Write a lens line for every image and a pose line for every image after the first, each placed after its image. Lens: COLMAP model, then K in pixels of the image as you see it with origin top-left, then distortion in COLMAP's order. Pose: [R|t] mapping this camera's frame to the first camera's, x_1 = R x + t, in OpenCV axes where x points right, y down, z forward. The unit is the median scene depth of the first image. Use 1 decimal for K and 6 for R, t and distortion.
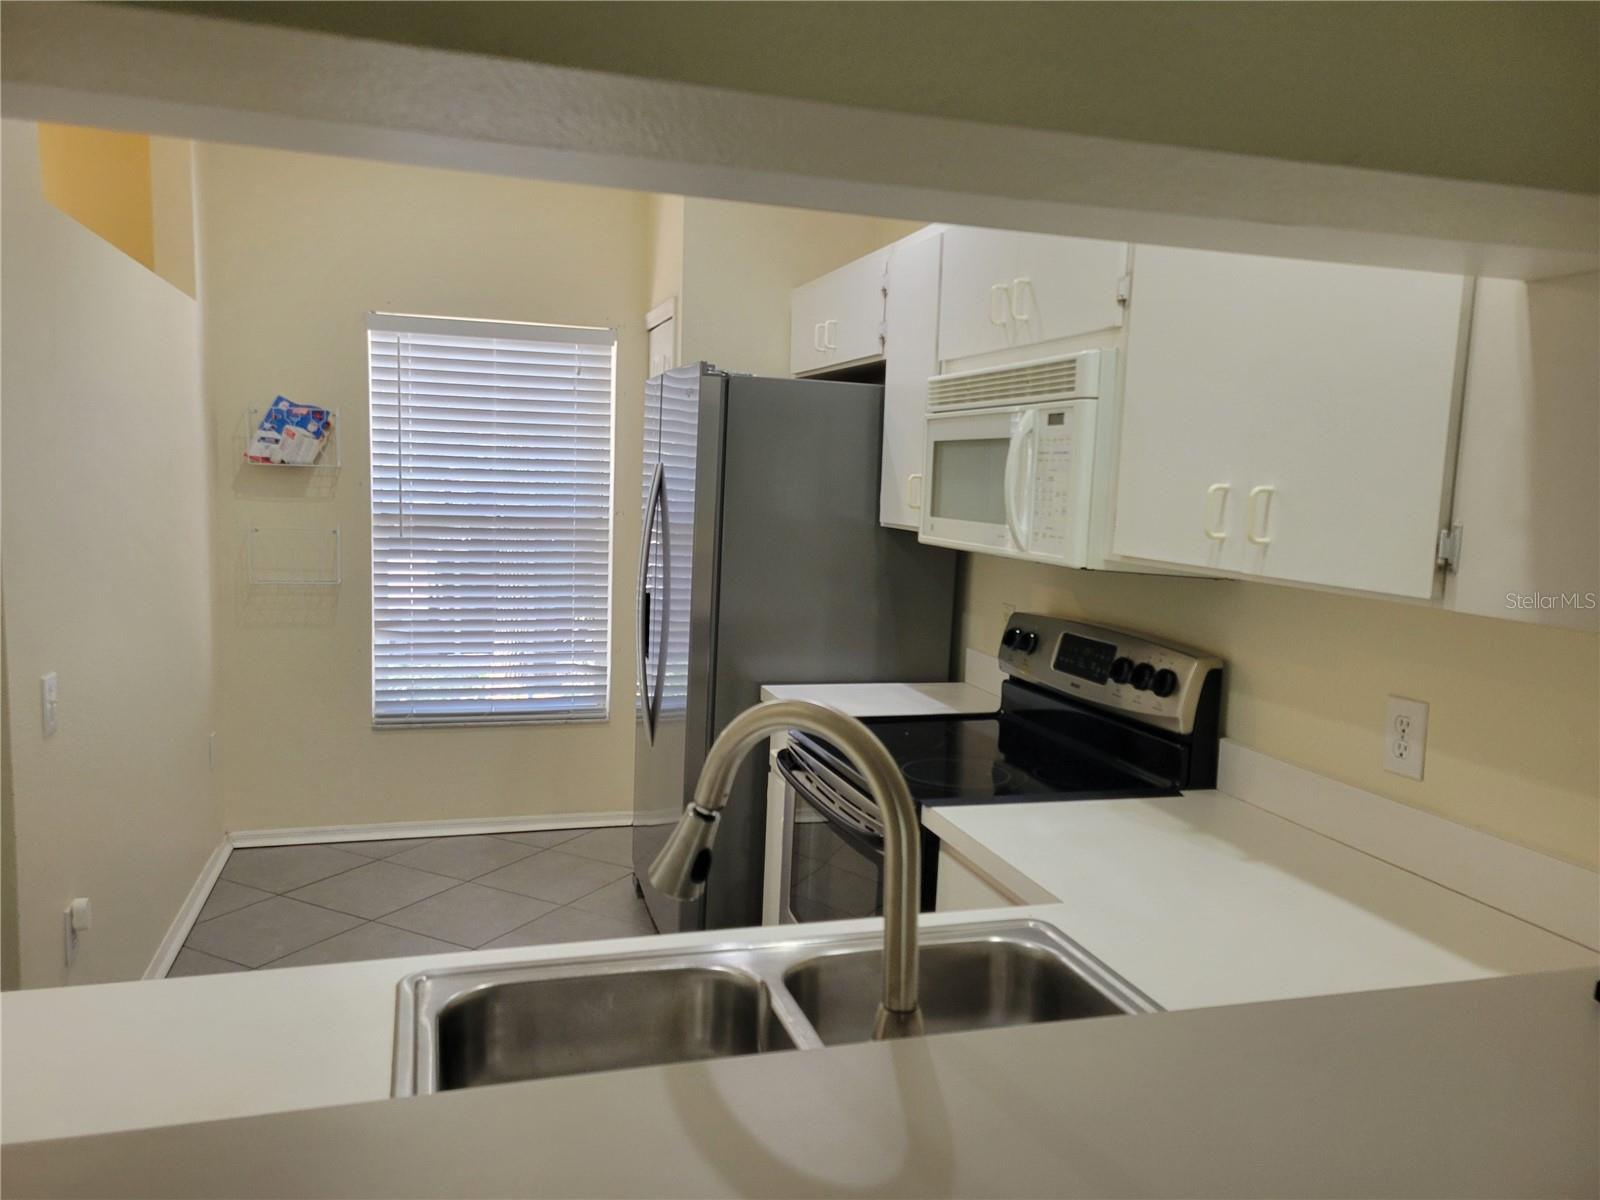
lens RADIAL K [[1190.1, 0, 800.2], [0, 1190.1, 597.0], [0, 0, 1]] dist [0.041707, -0.017803]
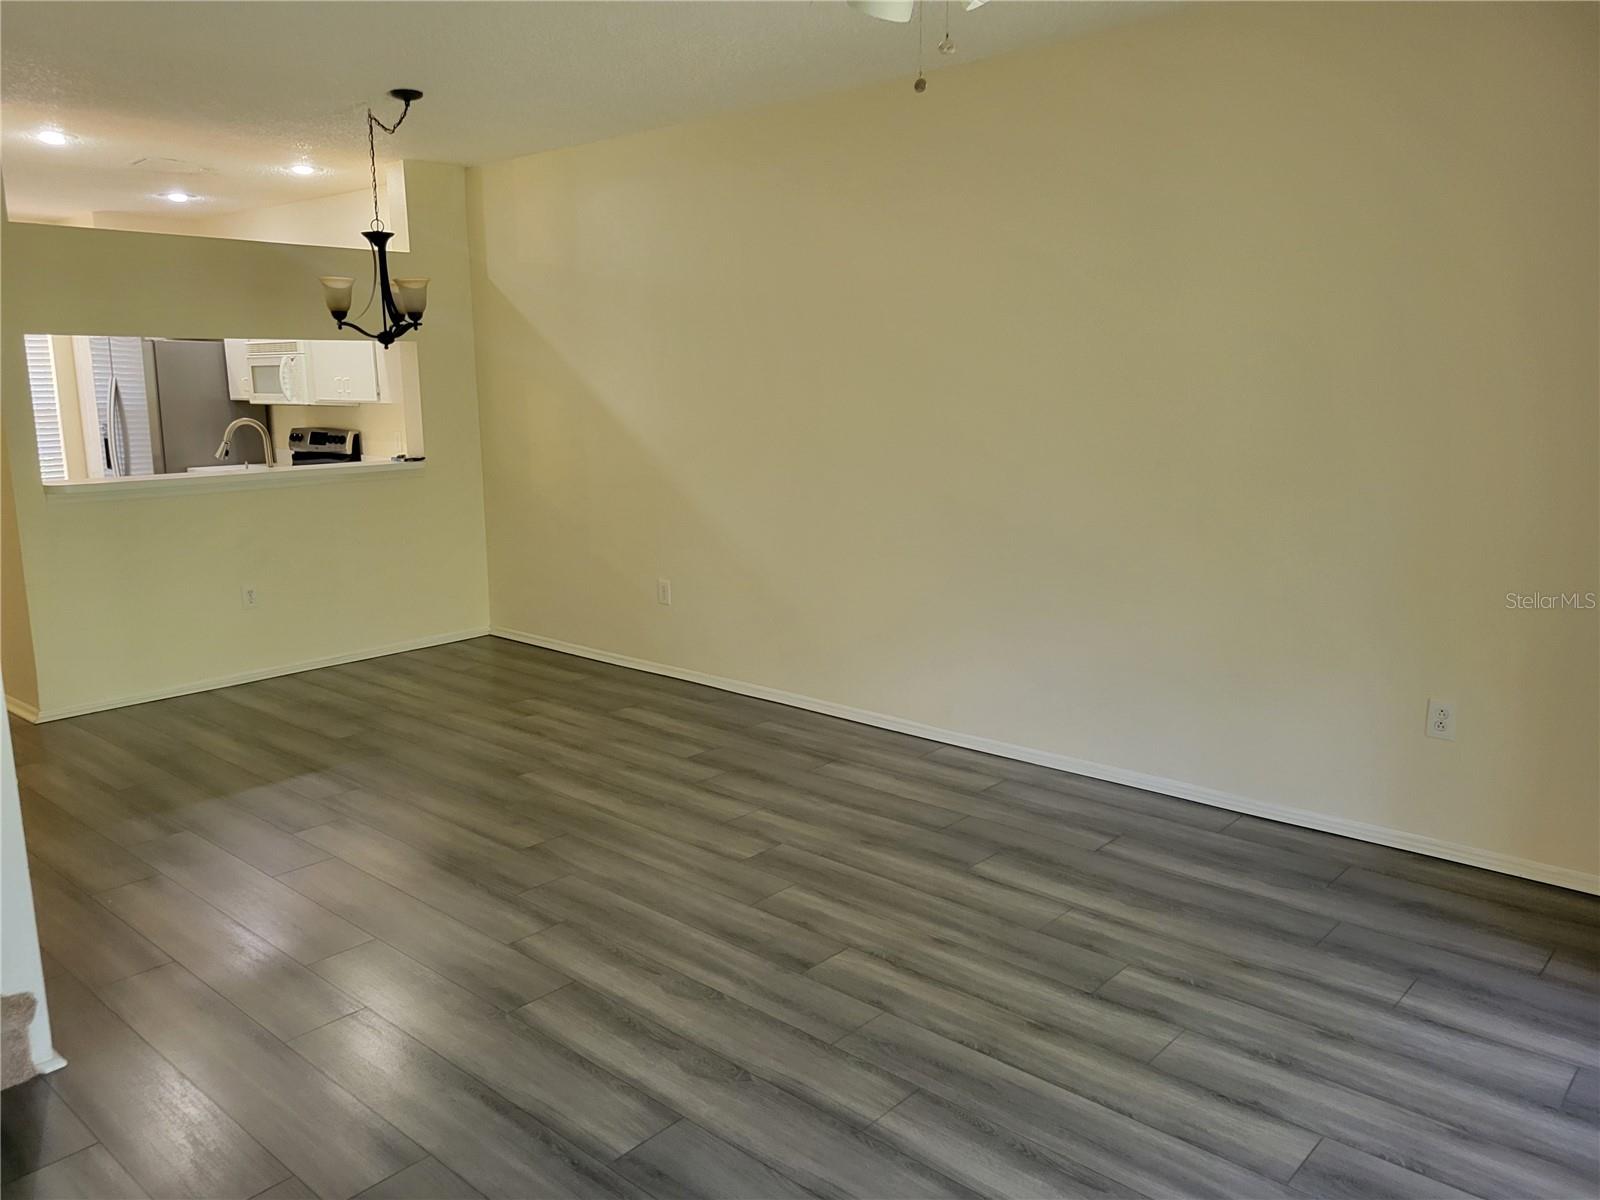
lens RADIAL K [[1190.1, 0, 812.6], [0, 1190.1, 603.4], [0, 0, 1]] dist [0.041707, -0.017803]
pose [[0.843503, -0.148188, 0.516278, -0.318635], [0.098951, 0.987609, 0.121806, 0.208879], [-0.527932, -0.051658, 0.847714, -2.149787]]
